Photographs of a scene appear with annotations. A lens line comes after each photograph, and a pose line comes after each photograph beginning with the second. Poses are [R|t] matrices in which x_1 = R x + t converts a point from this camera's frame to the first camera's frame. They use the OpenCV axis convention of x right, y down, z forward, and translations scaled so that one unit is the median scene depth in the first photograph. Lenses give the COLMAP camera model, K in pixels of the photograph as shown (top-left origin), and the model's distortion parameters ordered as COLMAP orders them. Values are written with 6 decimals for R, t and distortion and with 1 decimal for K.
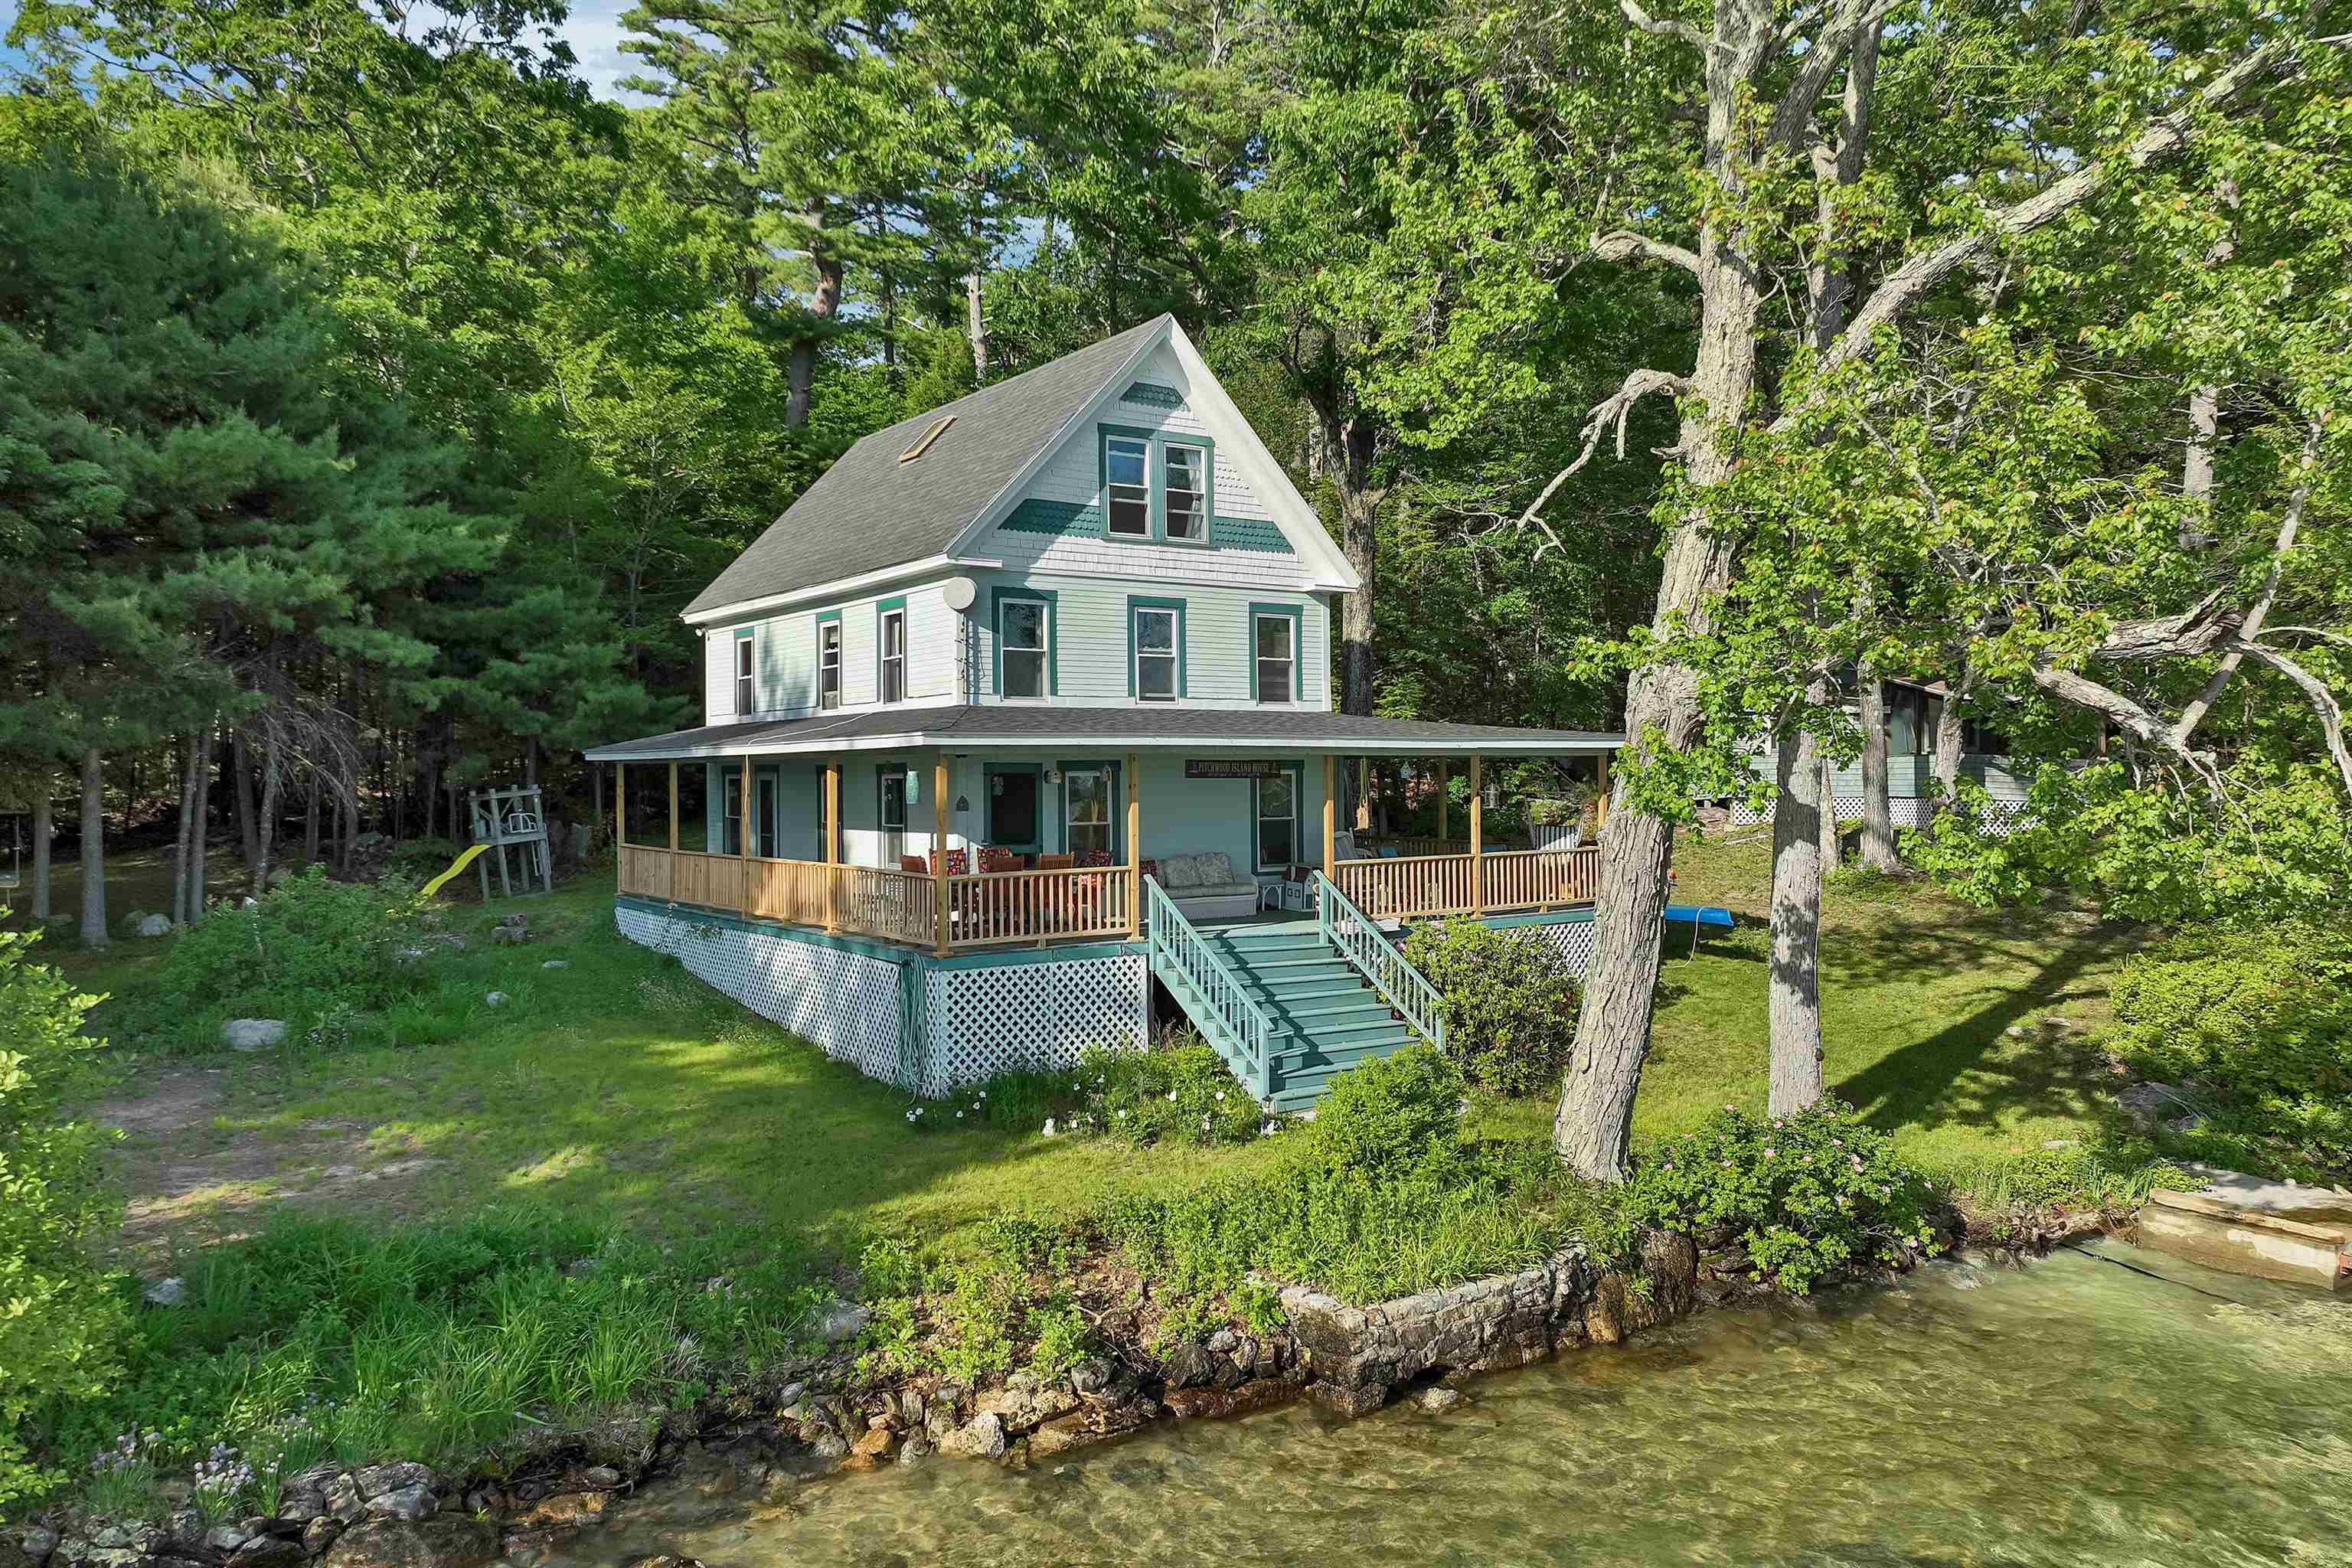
lens RADIAL K [[1664.2, 0, 1176.0], [0, 1664.2, 784.0], [0, 0, 1]] dist [-0.003218, 0.023953]
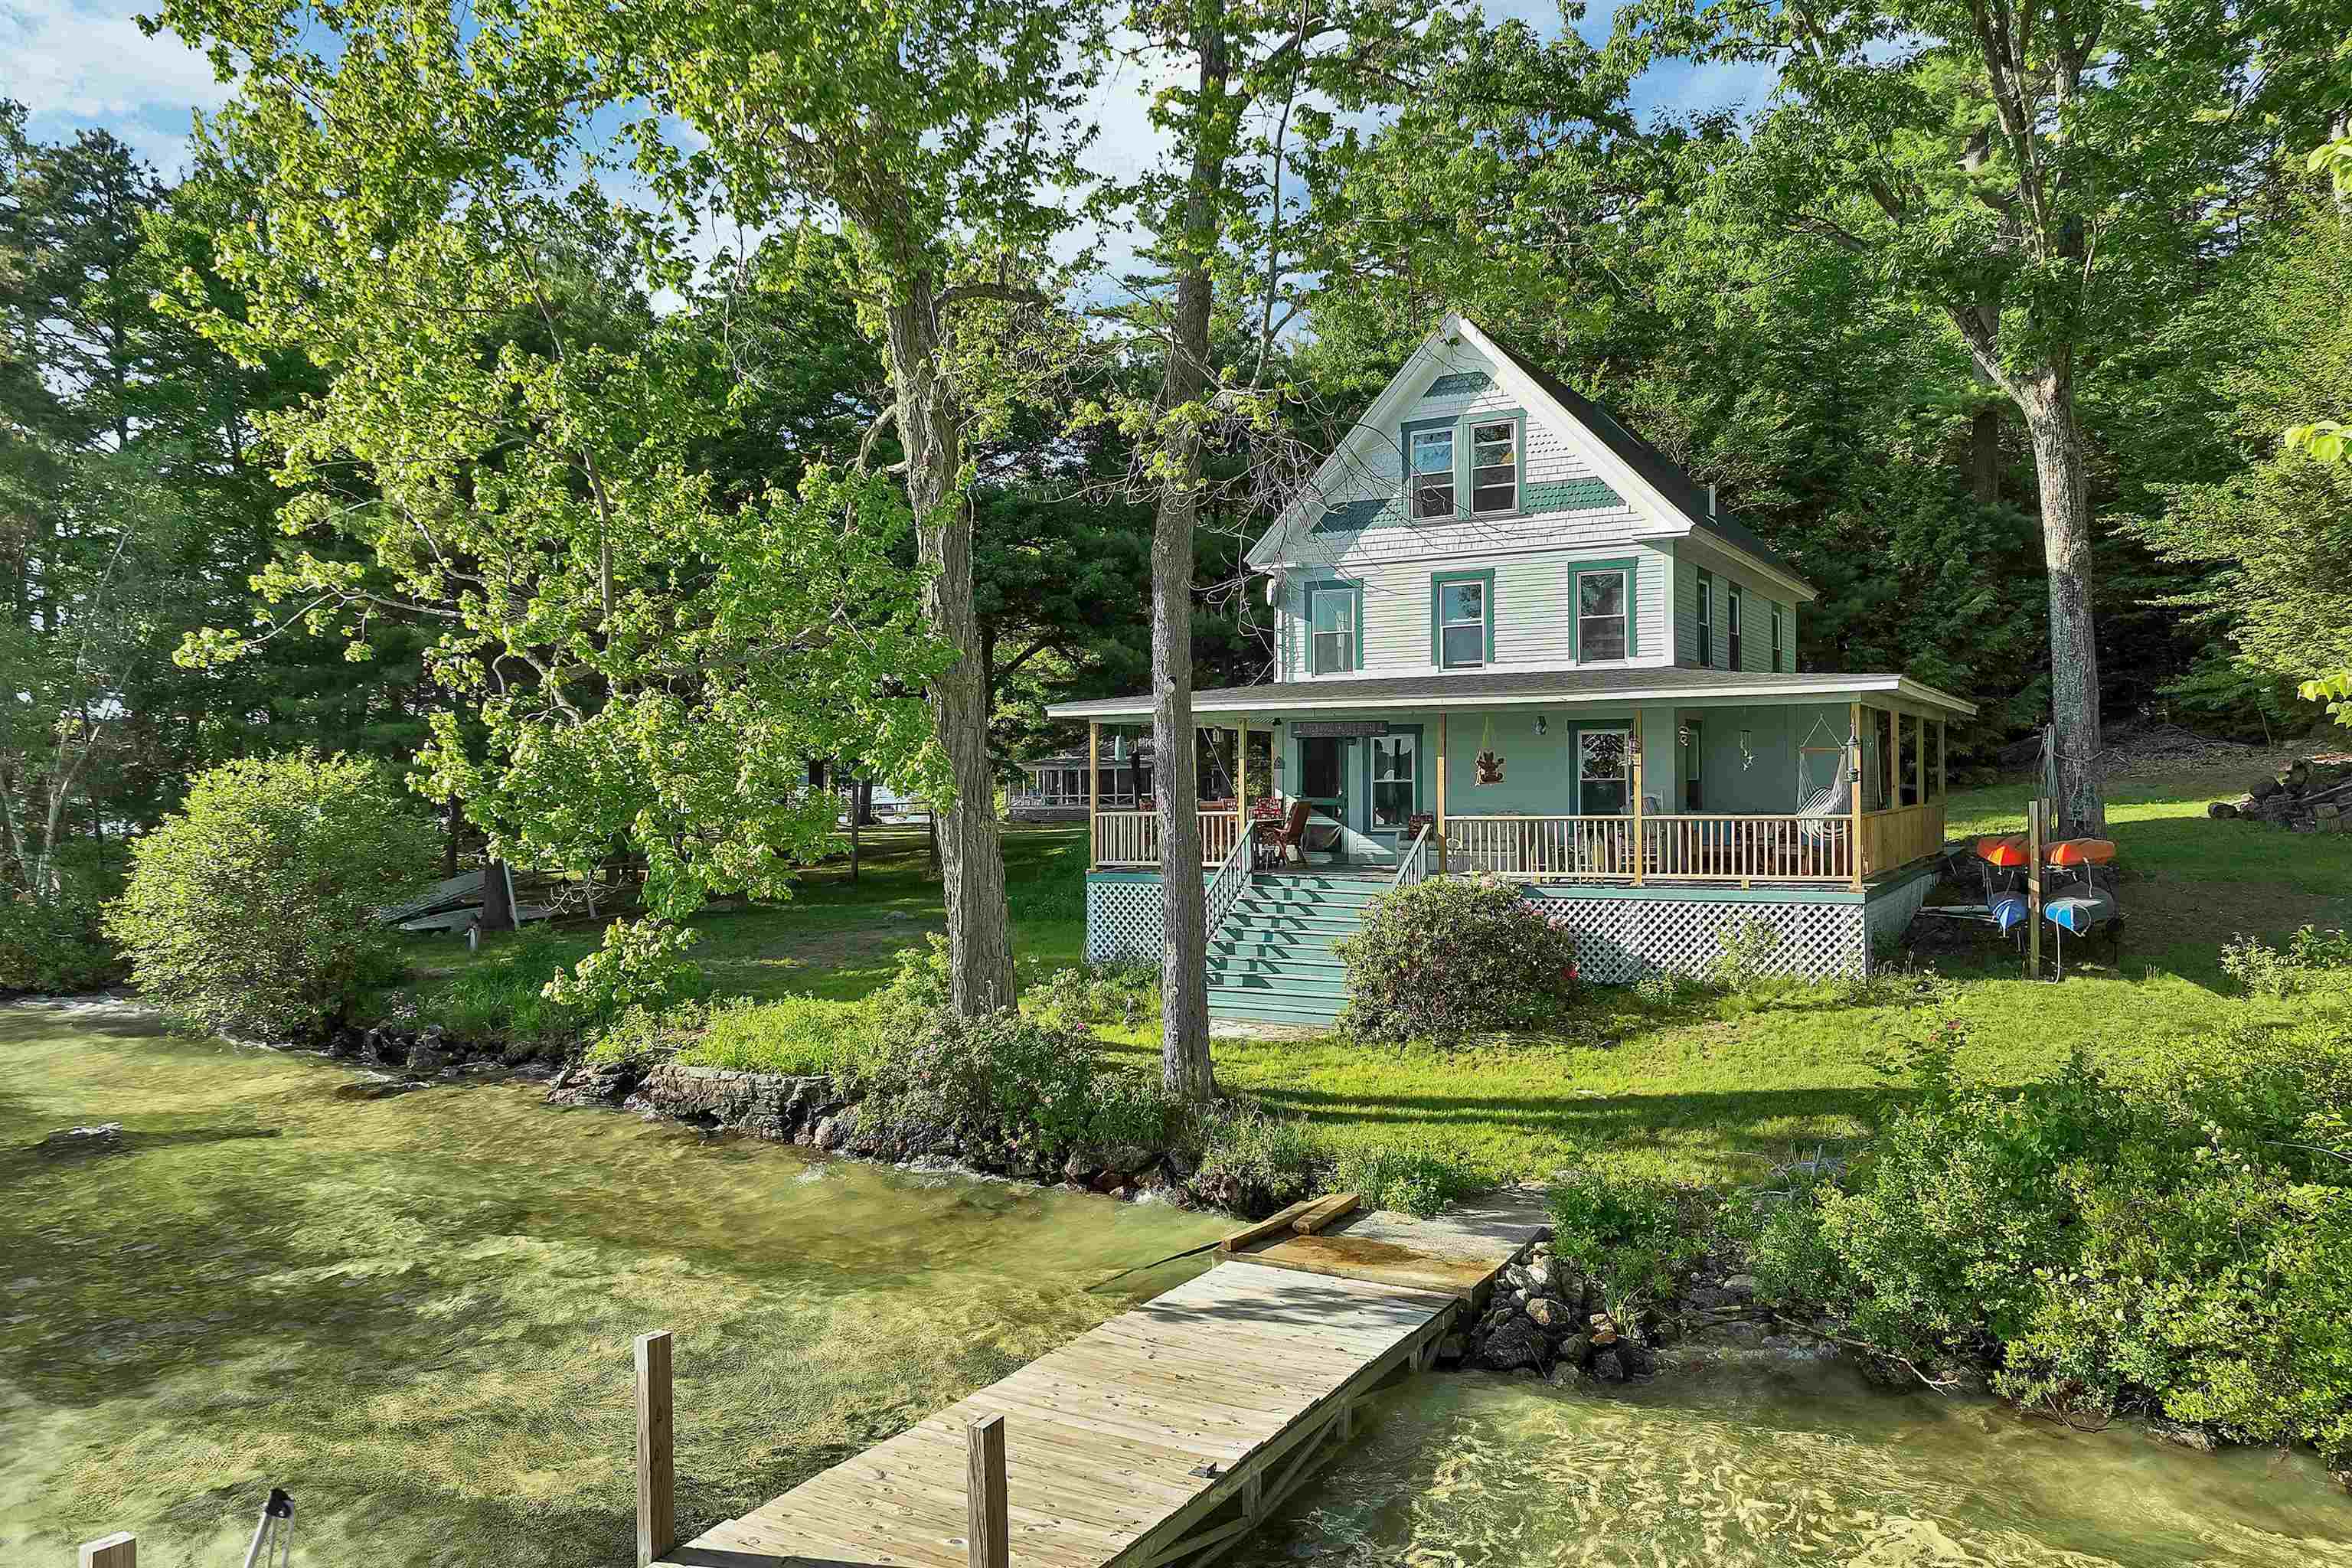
lens RADIAL K [[1660.8, 0, 1167.6], [0, 1660.8, 785.3], [0, 0, 1]] dist [0.005922, 0.001353]
pose [[0.435559, -0.001050, -0.900160, 0.855345], [-0.007465, 0.999961, -0.004778, 0.031425], [0.900129, 0.008801, 0.435534, 0.360299]]
